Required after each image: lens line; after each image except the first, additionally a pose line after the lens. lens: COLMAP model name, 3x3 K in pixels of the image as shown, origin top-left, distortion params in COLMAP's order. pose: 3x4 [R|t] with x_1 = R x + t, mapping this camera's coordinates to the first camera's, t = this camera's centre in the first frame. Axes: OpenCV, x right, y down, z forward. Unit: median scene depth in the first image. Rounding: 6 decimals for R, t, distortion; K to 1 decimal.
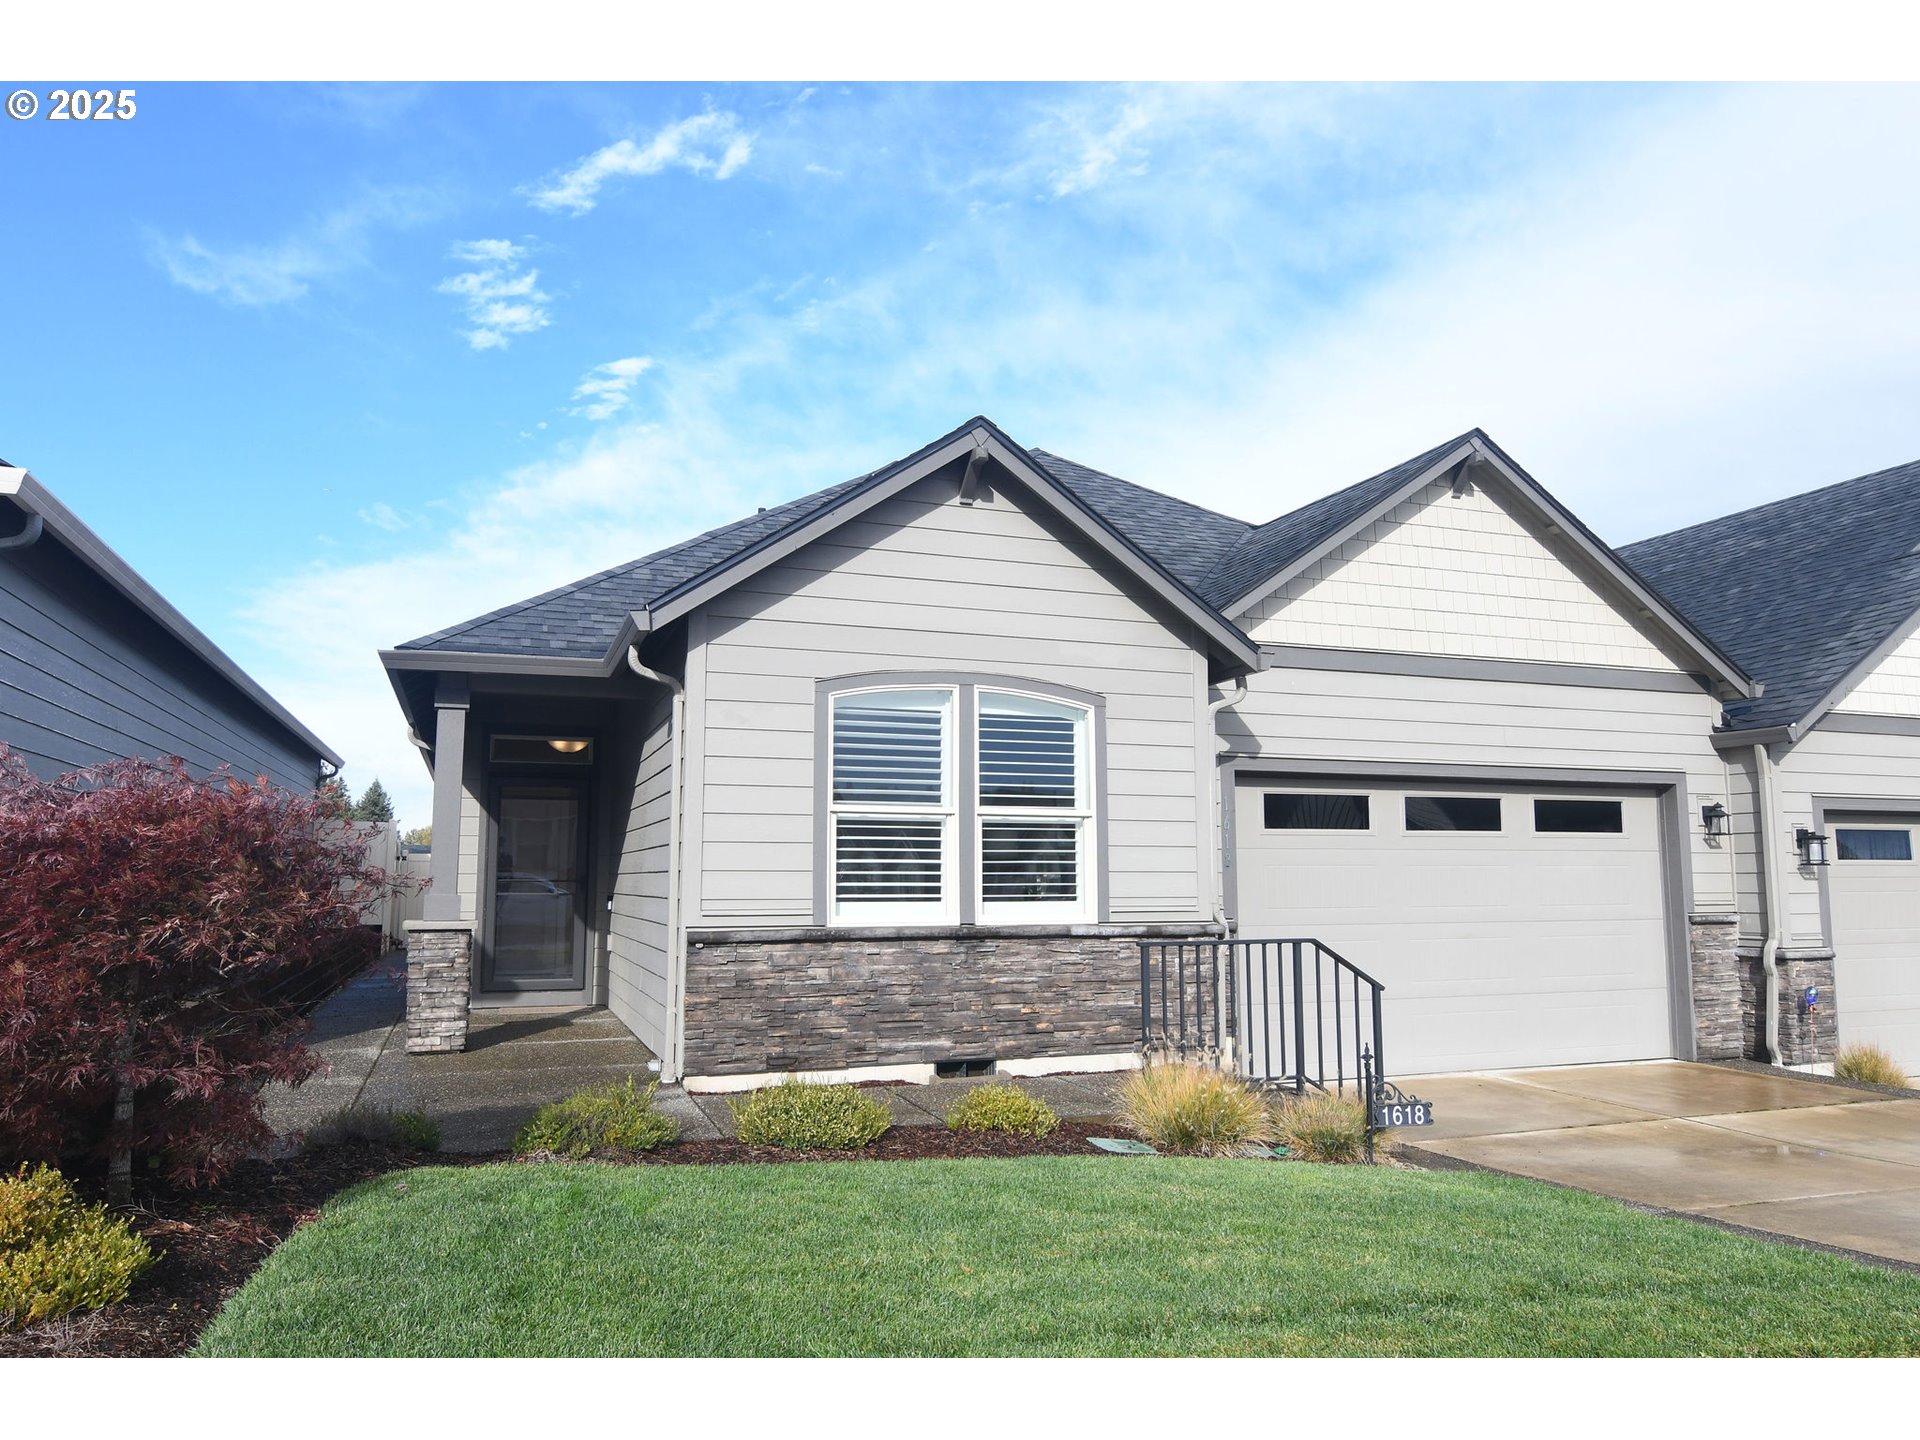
lens RADIAL K [[1320.3, 0, 970.7], [0, 1320.3, 731.5], [0, 0, 1]] dist [0.004299, -0.016729]
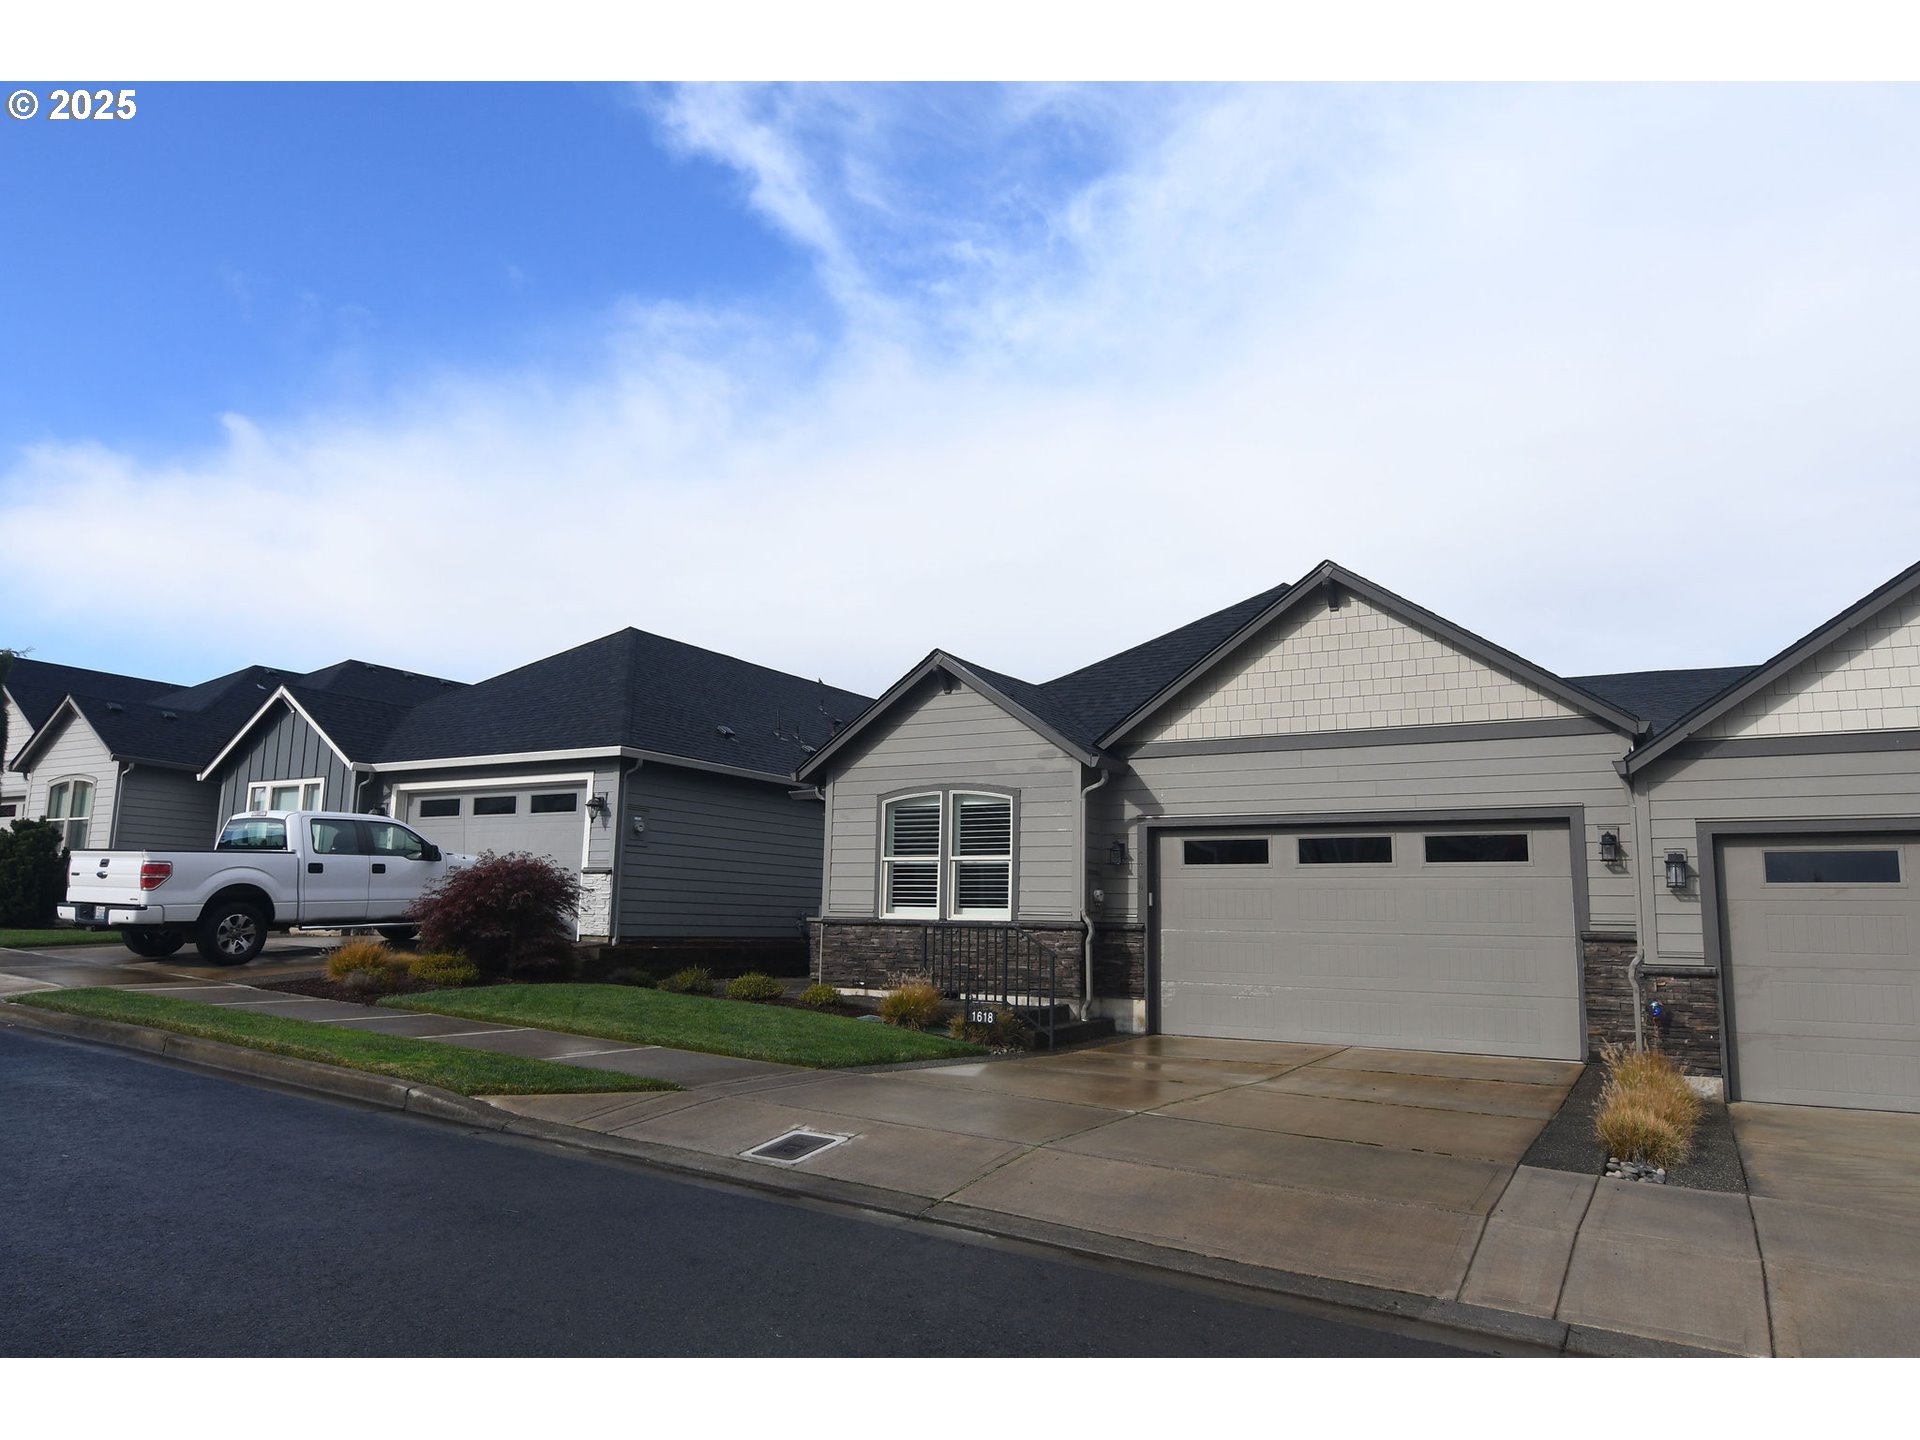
lens RADIAL K [[1320.3, 0, 946.6], [0, 1320.3, 727.3], [0, 0, 1]] dist [0.004299, -0.016729]
pose [[0.622556, -0.103300, -0.775727, 1.373220], [0.067229, 0.994645, -0.078498, 0.020431], [0.779682, -0.003282, 0.626167, -0.158737]]
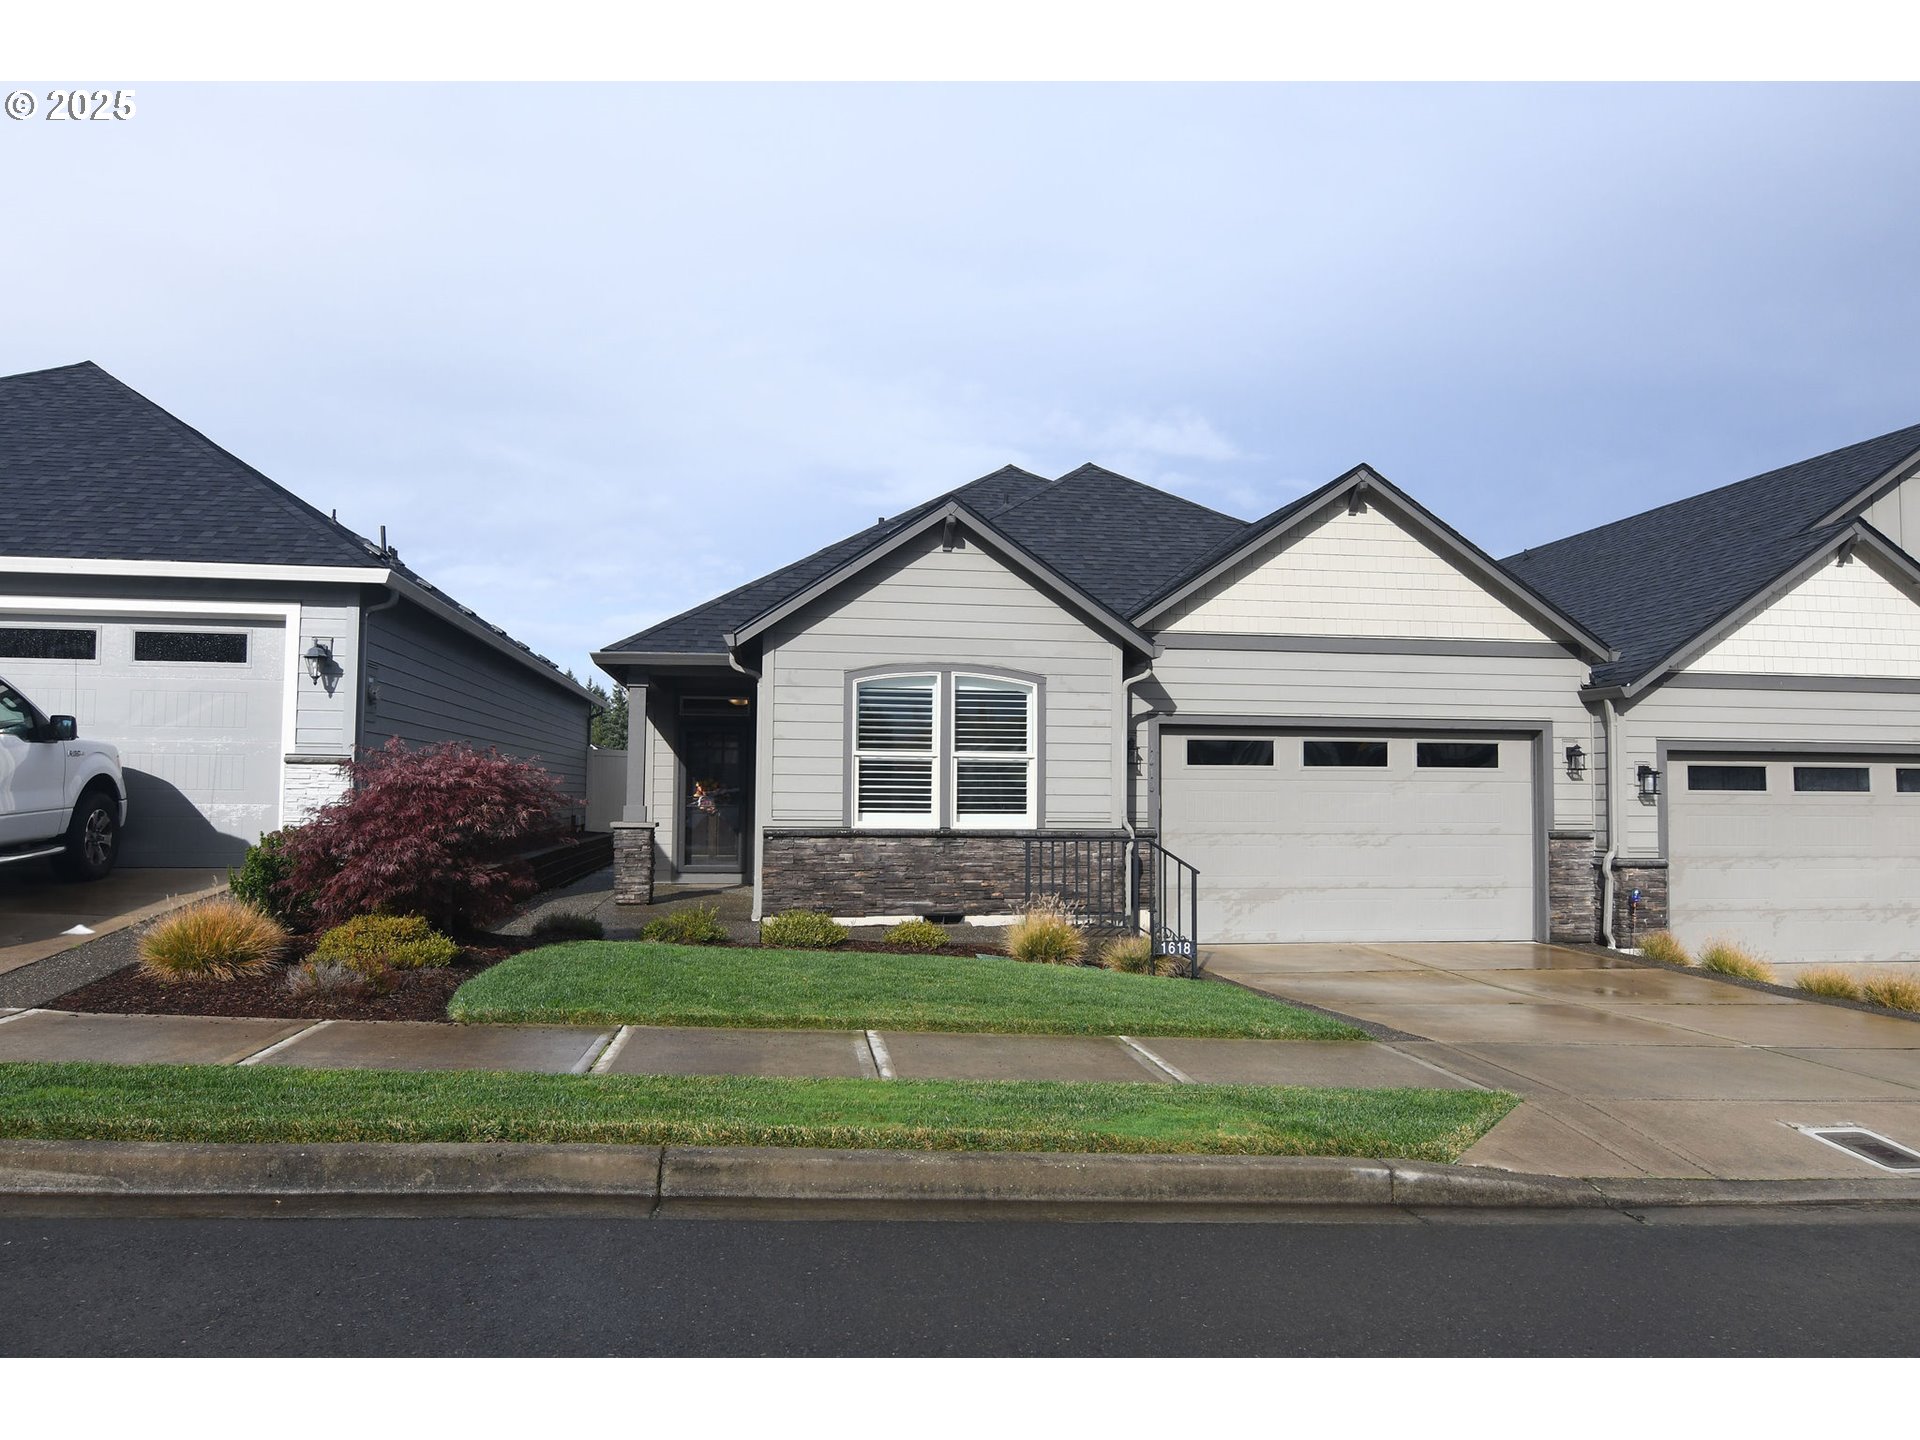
lens RADIAL K [[1320.3, 0, 976.6], [0, 1320.3, 744.4], [0, 0, 1]] dist [0.004299, -0.016729]
pose [[0.980497, 0.000331, -0.196536, 0.311831], [0.013277, 0.997603, 0.067915, -0.051798], [0.196087, -0.069200, 0.978142, -0.459887]]
